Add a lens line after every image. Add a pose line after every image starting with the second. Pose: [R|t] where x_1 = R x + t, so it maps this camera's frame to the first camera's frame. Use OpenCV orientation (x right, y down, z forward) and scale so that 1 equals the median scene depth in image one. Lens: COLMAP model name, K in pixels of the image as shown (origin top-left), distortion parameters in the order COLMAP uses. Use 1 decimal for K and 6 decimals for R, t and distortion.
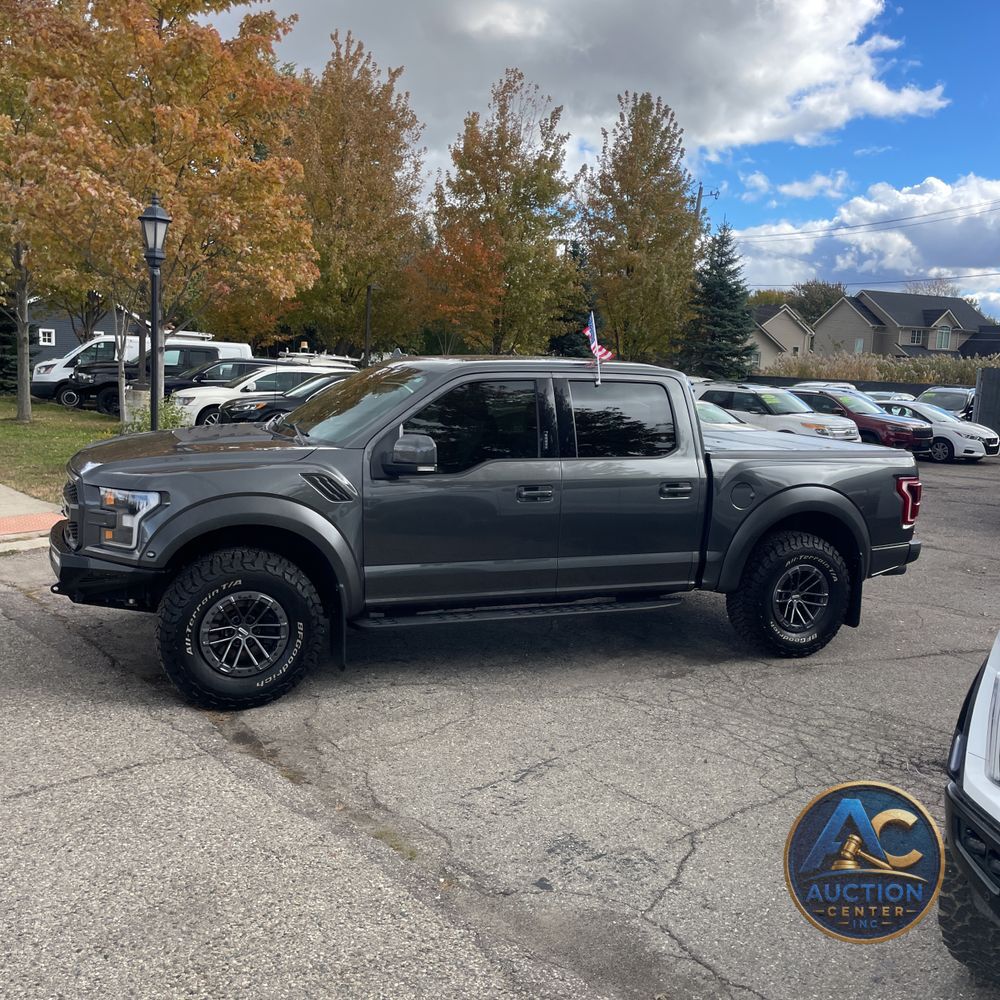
lens RADIAL K [[1002.0, 0, 507.3], [0, 1002.0, 505.4], [0, 0, 1]] dist [0.093845, -0.147325]
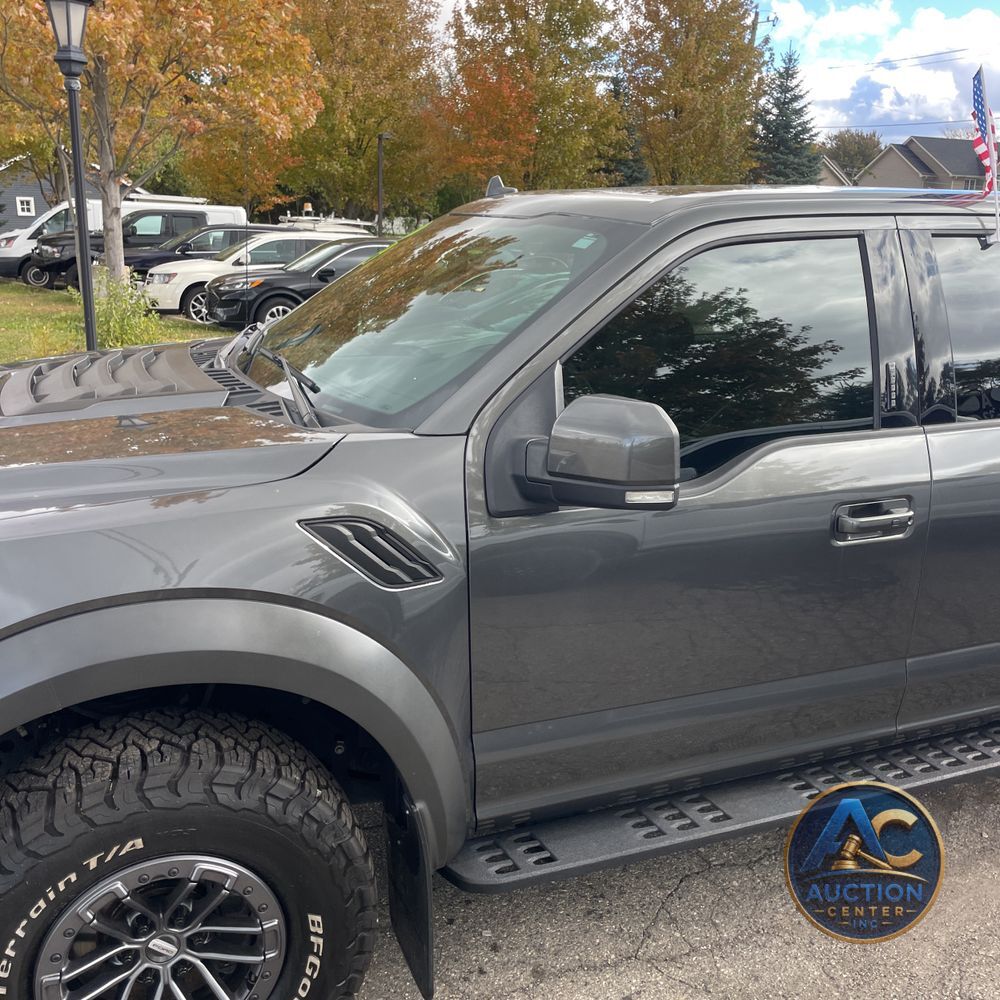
lens RADIAL K [[1001.3, 0, 510.2], [0, 1001.3, 496.0], [0, 0, 1]] dist [0.081291, -0.128836]
pose [[0.999777, -0.017356, -0.012044, -0.026426], [0.018672, 0.992656, 0.119526, -0.016746], [0.009881, -0.119724, 0.992758, 0.135329]]
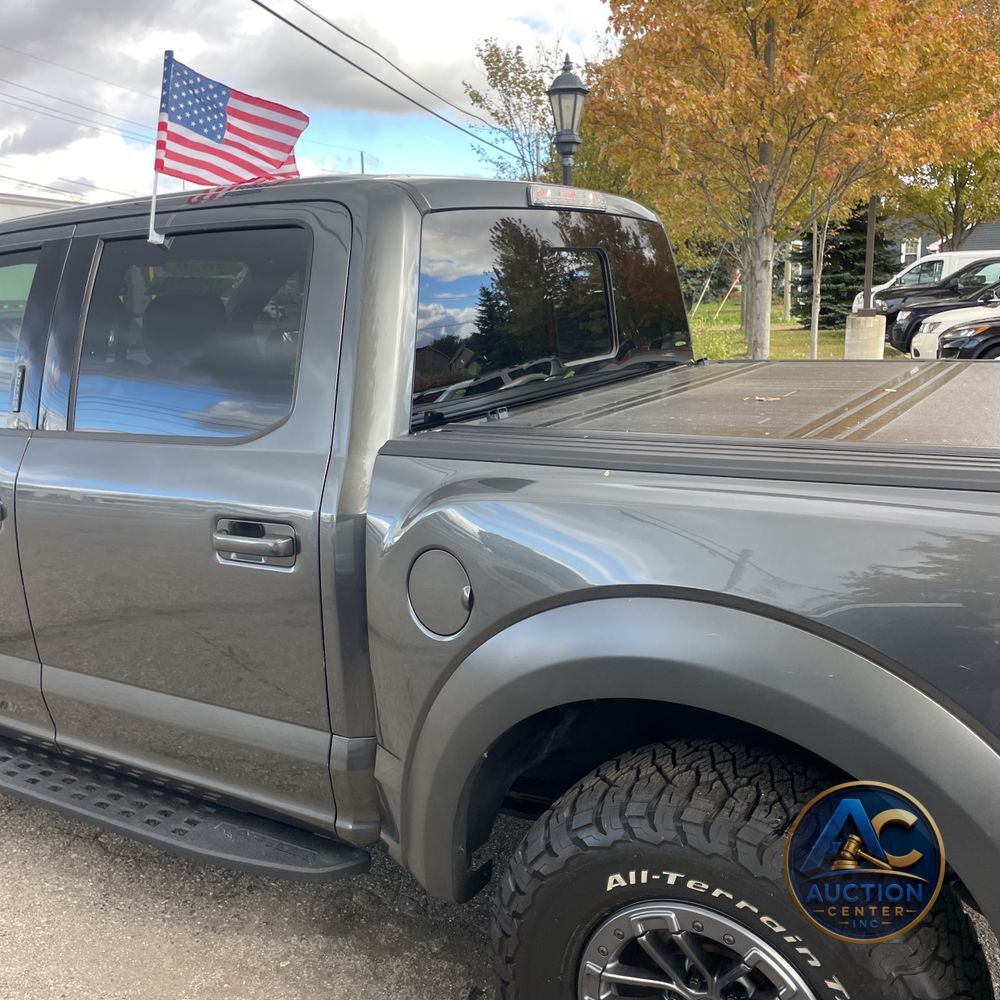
lens RADIAL K [[1002.9, 0, 505.2], [0, 1002.9, 502.8], [0, 0, 1]] dist [0.120302, -0.250856]
pose [[0.570811, 0.107145, -0.814061, 0.119819], [-0.057150, 0.994229, 0.090785, -0.015755], [0.819090, -0.005298, 0.573640, 0.214296]]
